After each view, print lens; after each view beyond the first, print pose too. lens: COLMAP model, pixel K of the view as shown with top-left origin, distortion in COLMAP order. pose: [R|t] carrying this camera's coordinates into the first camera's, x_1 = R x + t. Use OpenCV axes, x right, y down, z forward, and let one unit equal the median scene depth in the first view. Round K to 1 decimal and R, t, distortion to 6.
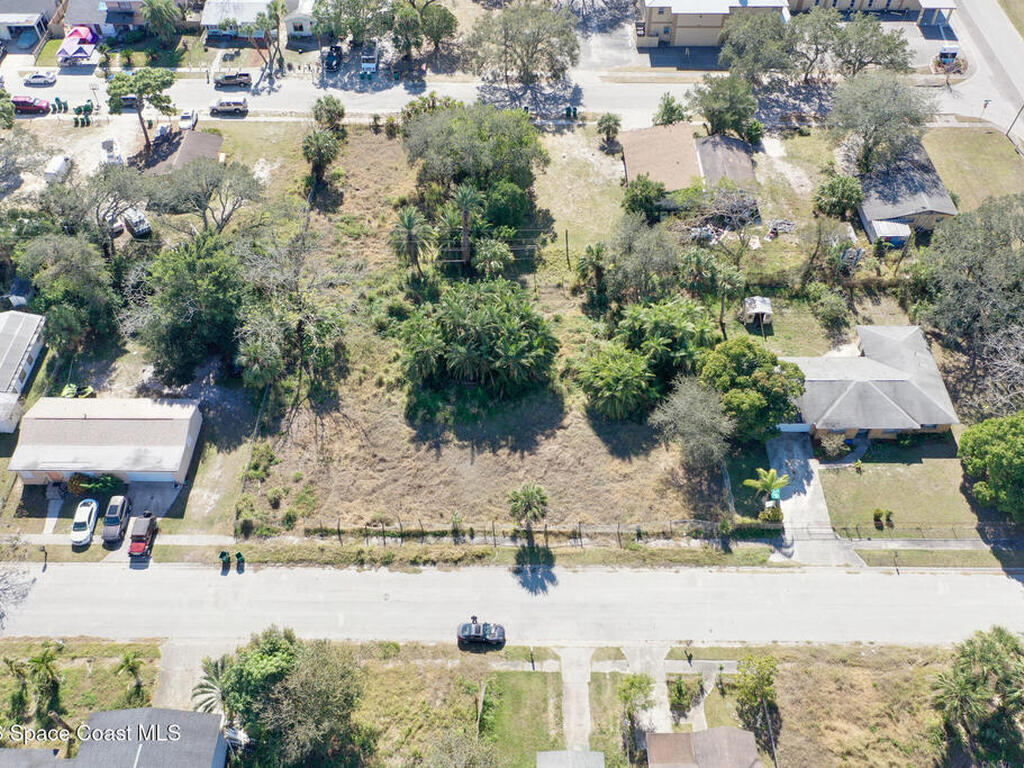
lens RADIAL K [[906.5, 0, 514.5], [0, 906.5, 384.9], [0, 0, 1]] dist [0.004747, -0.003987]
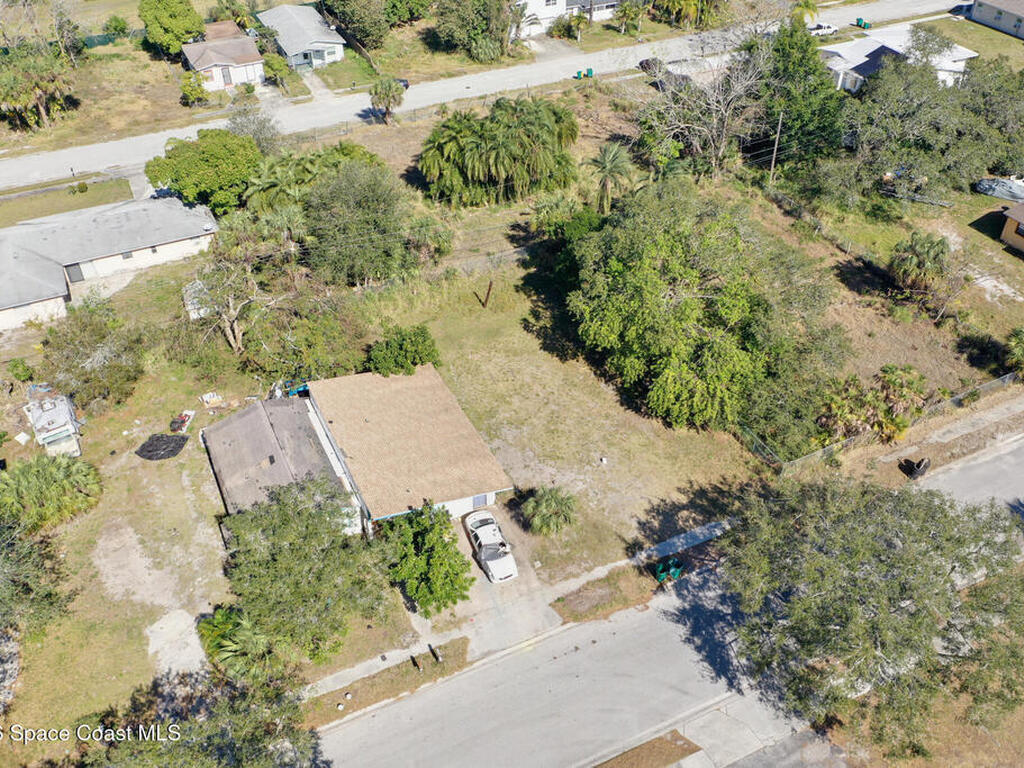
lens RADIAL K [[904.0, 0, 517.0], [0, 904.0, 383.6], [0, 0, 1]] dist [-0.028833, -0.004617]
pose [[-0.897875, 0.284010, -0.336391, 0.337453], [-0.335070, 0.054780, 0.940599, -0.935057], [0.285567, 0.957255, 0.045977, 1.227724]]
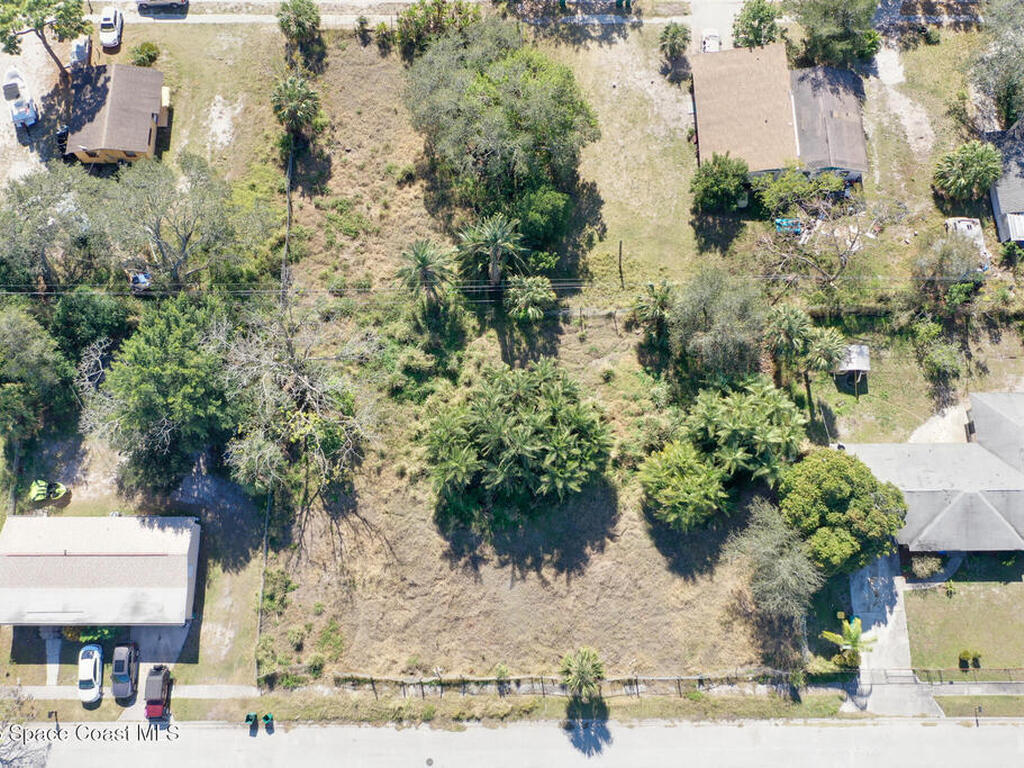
lens RADIAL K [[906.5, 0, 514.5], [0, 906.5, 384.9], [0, 0, 1]] dist [0.004747, -0.003987]
pose [[0.999920, -0.011577, 0.005087, -0.047822], [0.008473, 0.912031, 0.410033, -0.447329], [-0.009386, -0.409957, 0.912057, 0.267947]]
